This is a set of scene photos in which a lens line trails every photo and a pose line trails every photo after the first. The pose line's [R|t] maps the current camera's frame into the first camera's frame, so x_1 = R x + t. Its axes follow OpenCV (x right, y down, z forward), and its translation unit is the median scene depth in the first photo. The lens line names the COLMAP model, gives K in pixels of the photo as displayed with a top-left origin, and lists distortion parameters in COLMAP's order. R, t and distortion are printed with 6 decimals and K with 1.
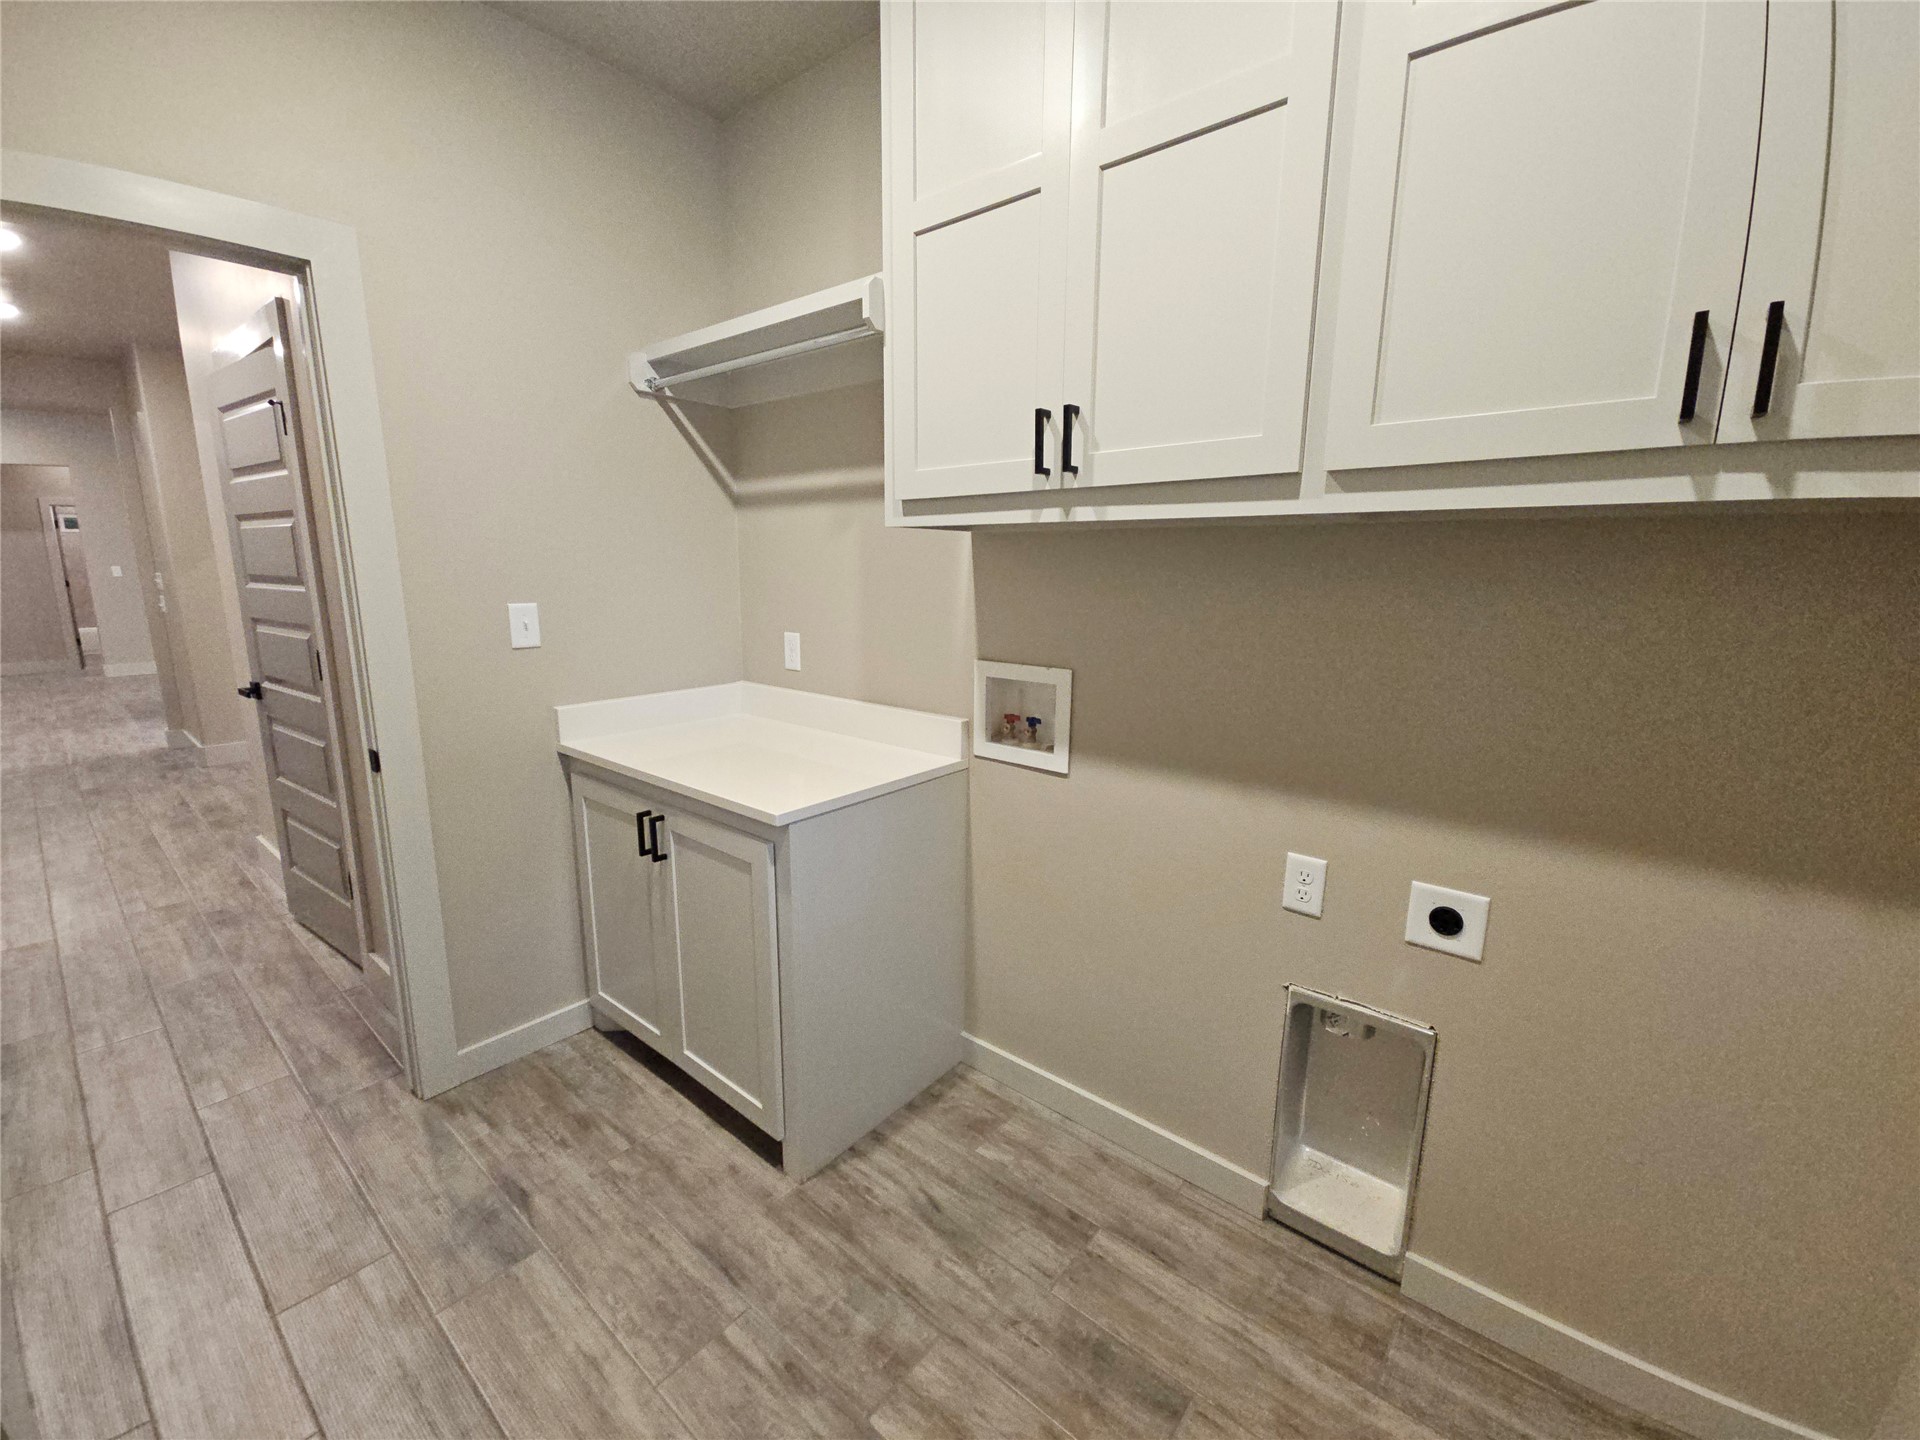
lens RADIAL K [[780.5, 0, 959.3], [0, 780.5, 716.5], [0, 0, 1]] dist [0.002590, 0.000221]
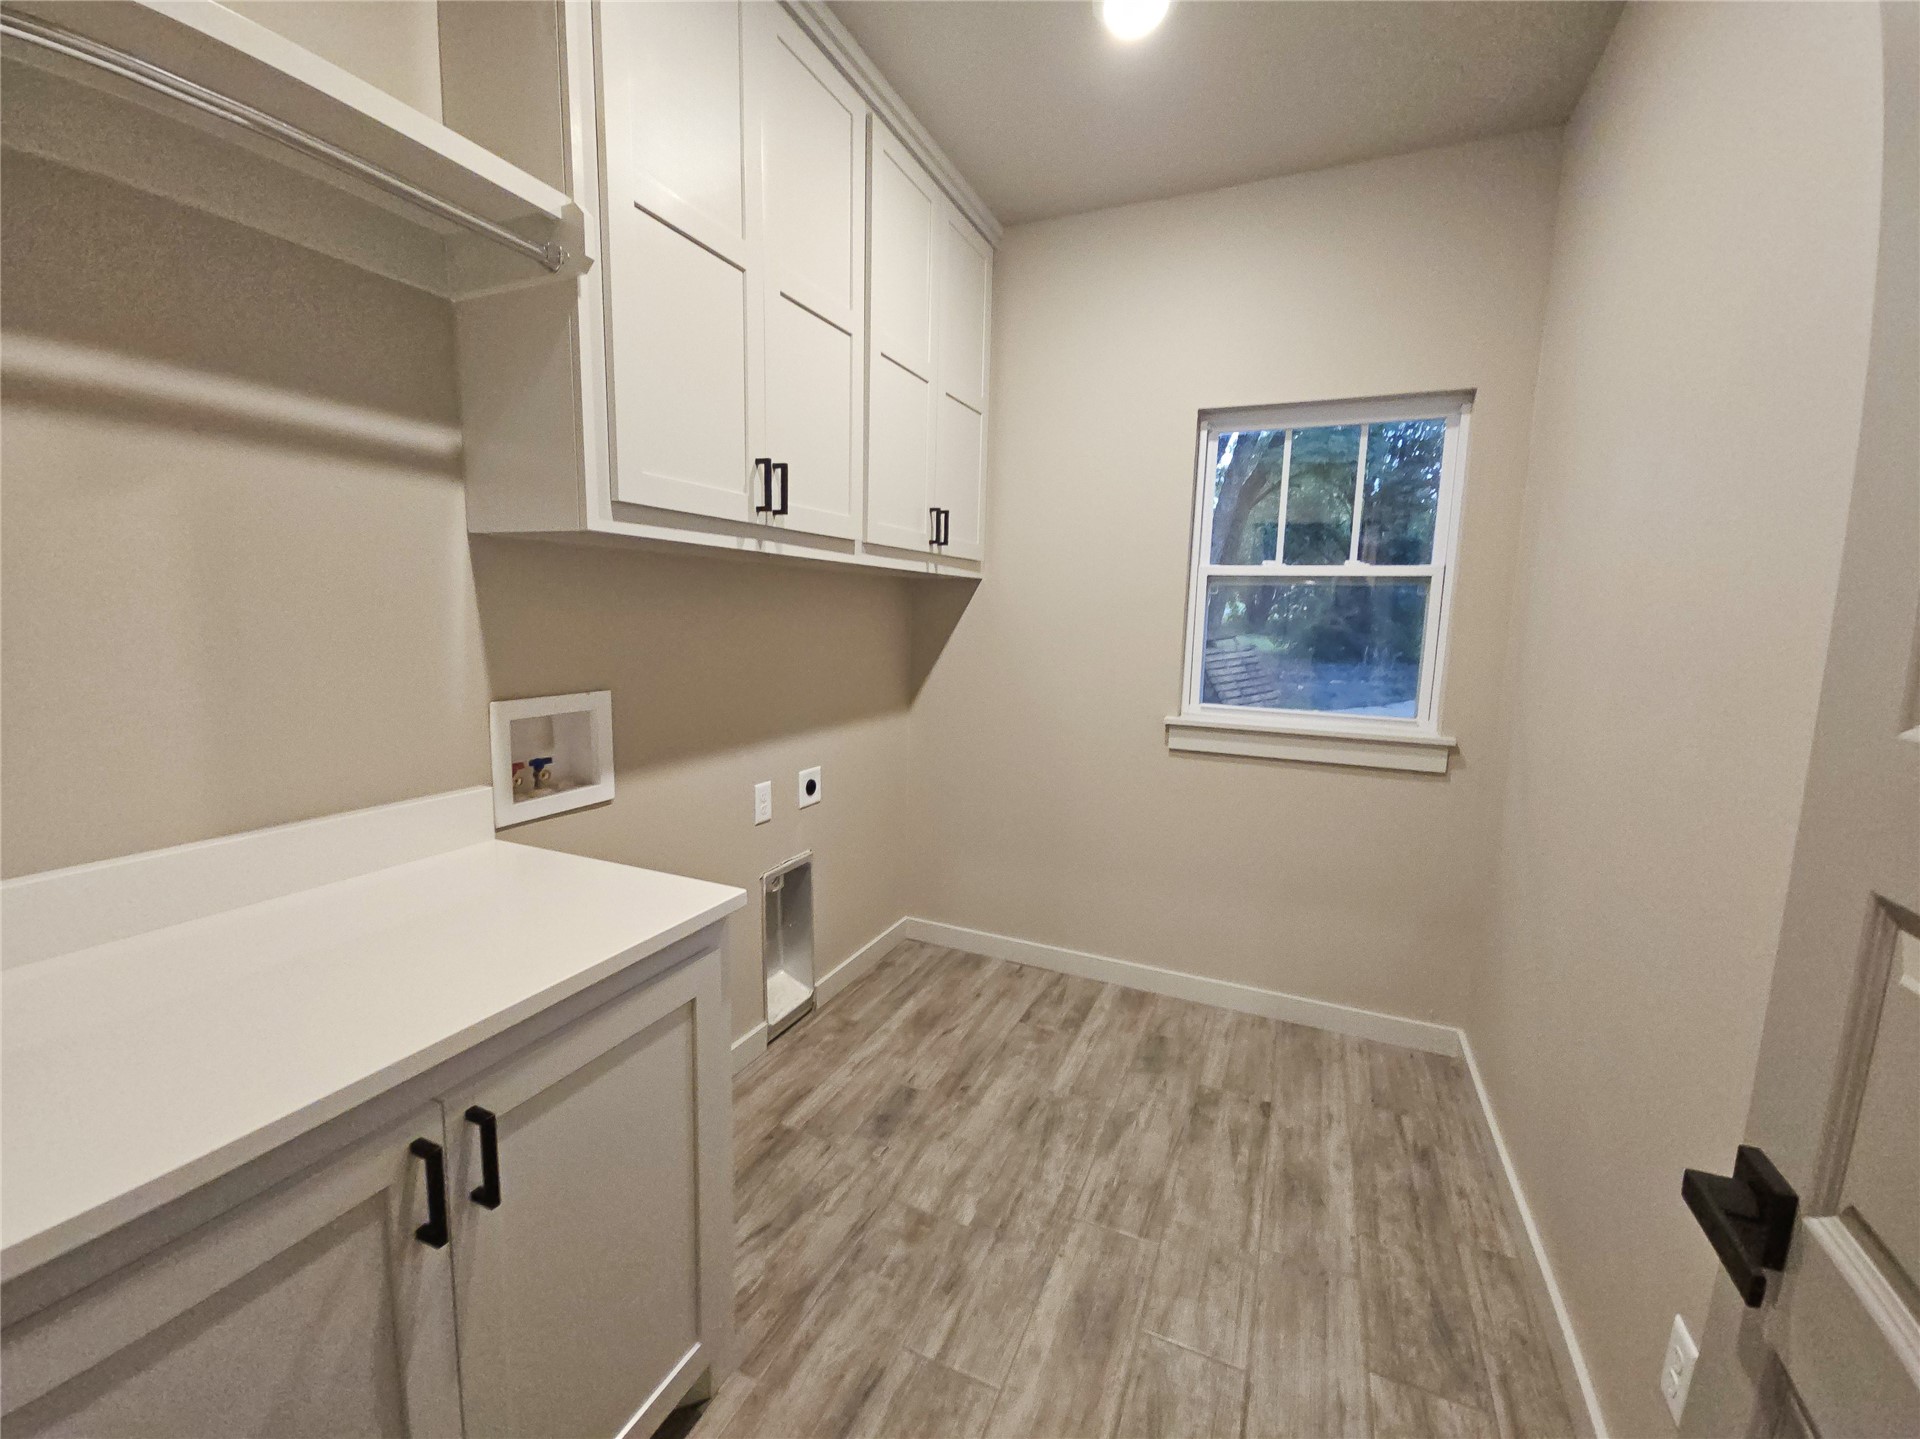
lens RADIAL K [[786.1, 0, 954.6], [0, 786.1, 715.2], [0, 0, 1]] dist [0.000041, 0.000063]
pose [[-0.266146, -0.144477, 0.953044, -1.062123], [0.155173, 0.969387, 0.190288, -0.175518], [-0.951361, 0.198531, -0.235580, 0.975559]]
